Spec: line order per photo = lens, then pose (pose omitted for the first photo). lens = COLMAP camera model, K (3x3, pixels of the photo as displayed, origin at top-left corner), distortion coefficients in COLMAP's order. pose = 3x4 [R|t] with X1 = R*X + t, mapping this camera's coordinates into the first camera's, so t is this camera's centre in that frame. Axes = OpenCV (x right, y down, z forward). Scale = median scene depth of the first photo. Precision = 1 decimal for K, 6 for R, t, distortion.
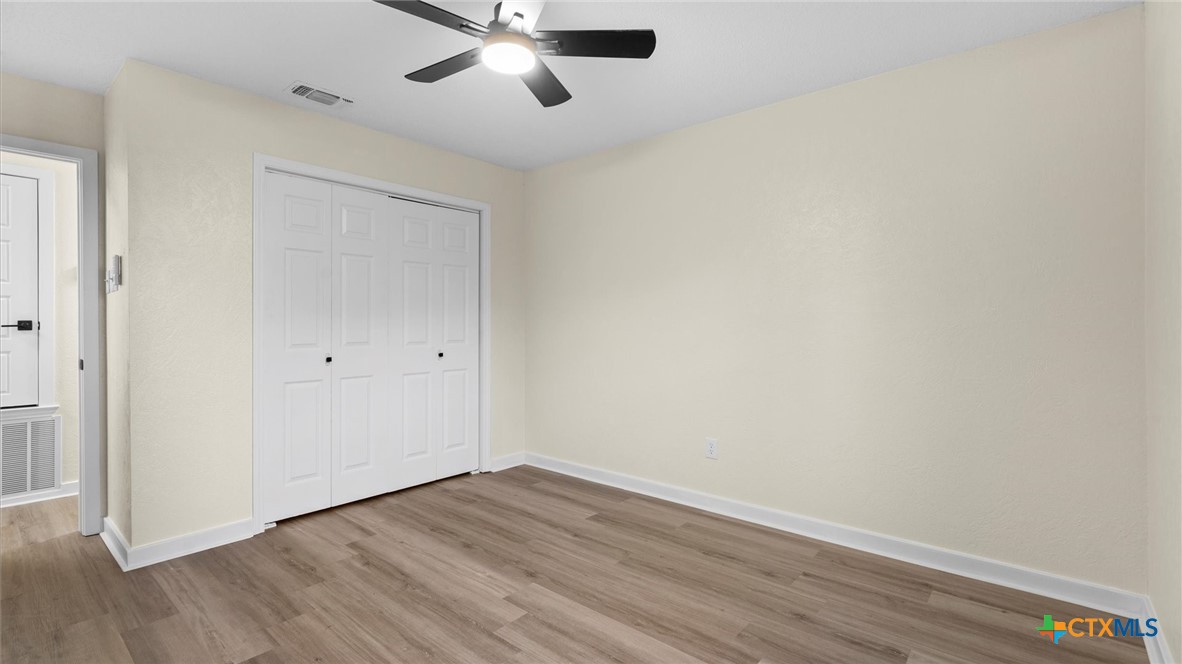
lens RADIAL K [[529.2, 0, 591.0], [0, 529.2, 332.0], [0, 0, 1]] dist [0.002892, 0.000382]
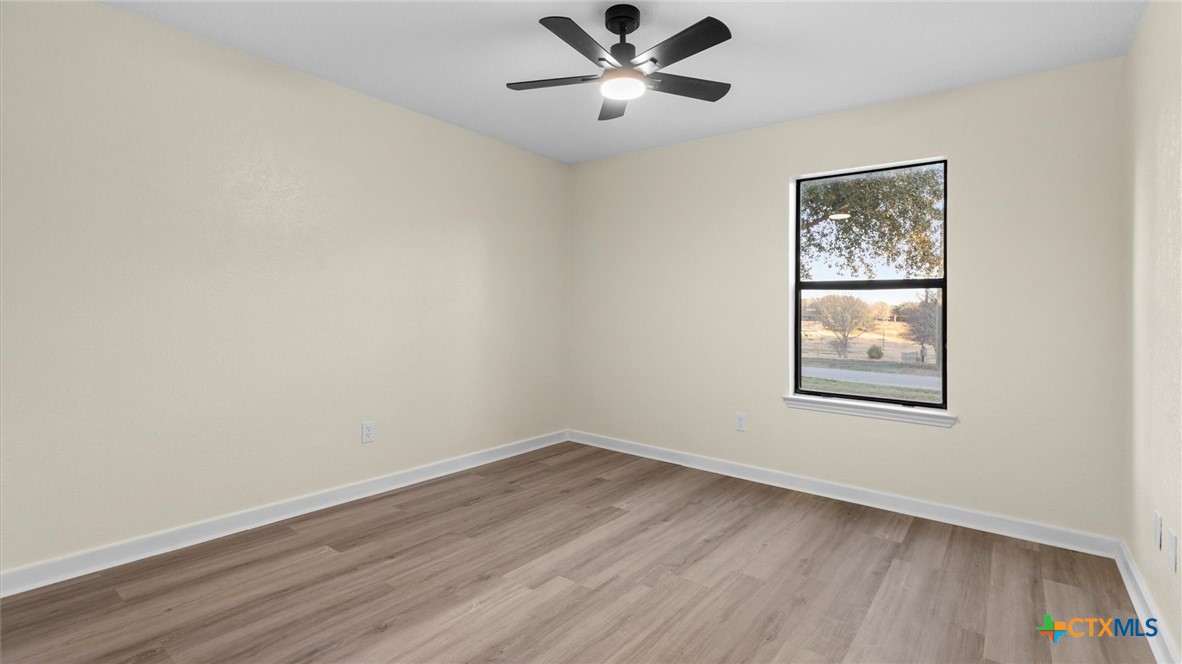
lens RADIAL K [[529.2, 0, 591.0], [0, 529.2, 332.0], [0, 0, 1]] dist [0.002892, 0.000382]
pose [[-0.030642, -0.043300, 0.998592, -0.909248], [-0.001780, 0.999062, 0.043266, -0.008264], [-0.999529, -0.000451, -0.030690, 0.751928]]
